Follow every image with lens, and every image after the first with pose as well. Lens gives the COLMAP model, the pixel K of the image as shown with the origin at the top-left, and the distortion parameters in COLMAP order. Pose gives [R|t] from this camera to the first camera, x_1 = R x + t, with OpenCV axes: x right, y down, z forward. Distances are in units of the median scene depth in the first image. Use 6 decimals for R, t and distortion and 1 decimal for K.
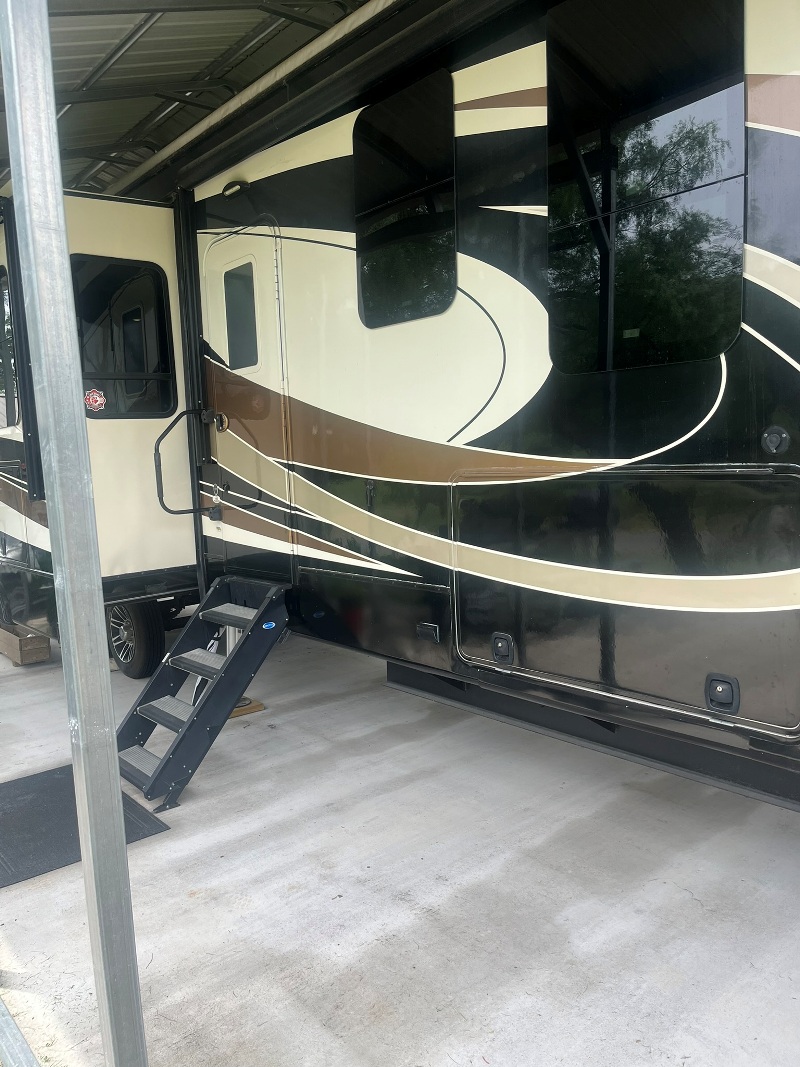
lens RADIAL K [[802.8, 0, 398.5], [0, 802.8, 545.0], [0, 0, 1]] dist [0.050543, -0.076601]
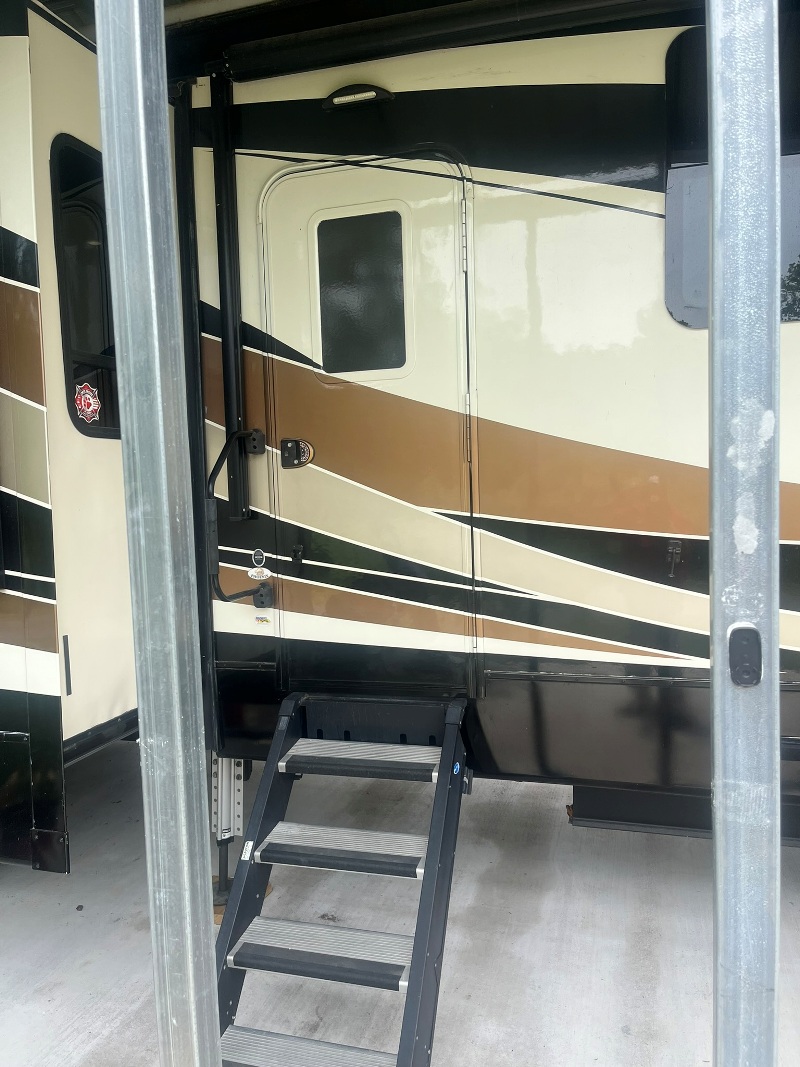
lens RADIAL K [[802.8, 0, 398.5], [0, 802.8, 545.0], [0, 0, 1]] dist [0.050543, -0.076601]
pose [[0.842207, -0.018908, 0.538823, -0.713329], [0.054804, 0.997211, -0.050667, -0.061972], [-0.536362, 0.072201, 0.840894, 0.618682]]
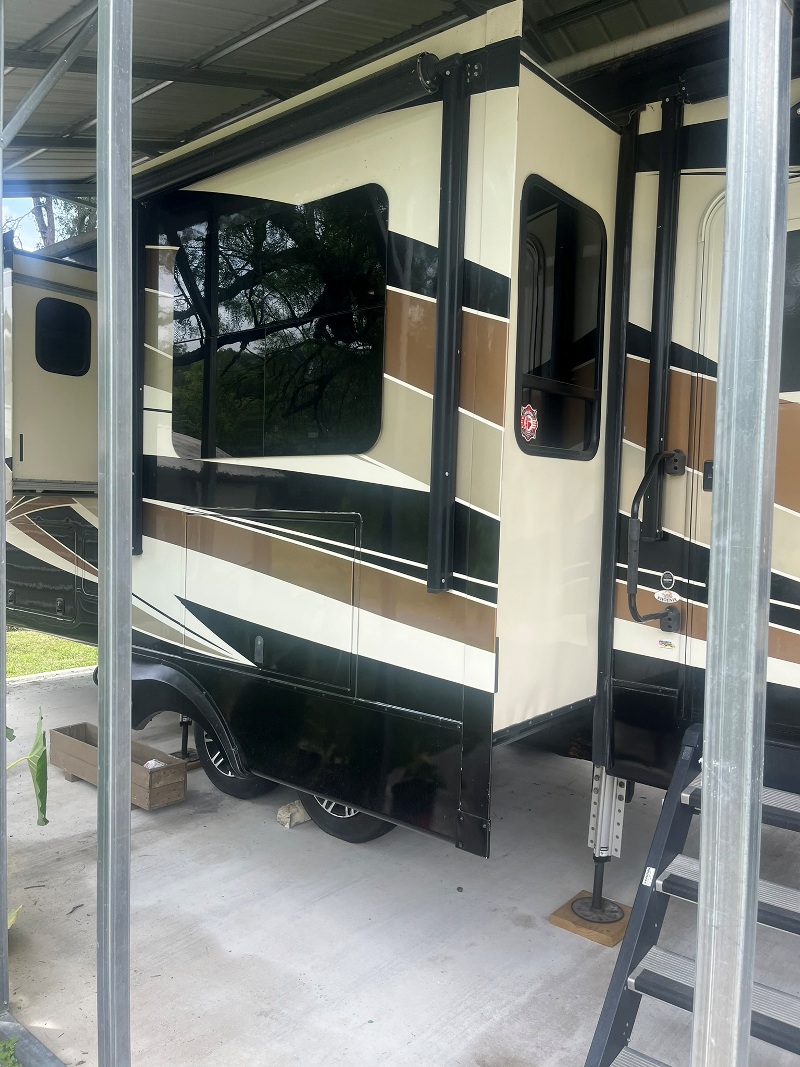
lens RADIAL K [[798.7, 0, 387.4], [0, 798.7, 541.9], [0, 0, 1]] dist [0.065736, -0.096129]
pose [[0.983550, 0.062161, 0.169601, -0.821929], [-0.050781, 0.996209, -0.070636, -0.066092], [-0.173349, 0.060862, 0.982978, 0.642856]]
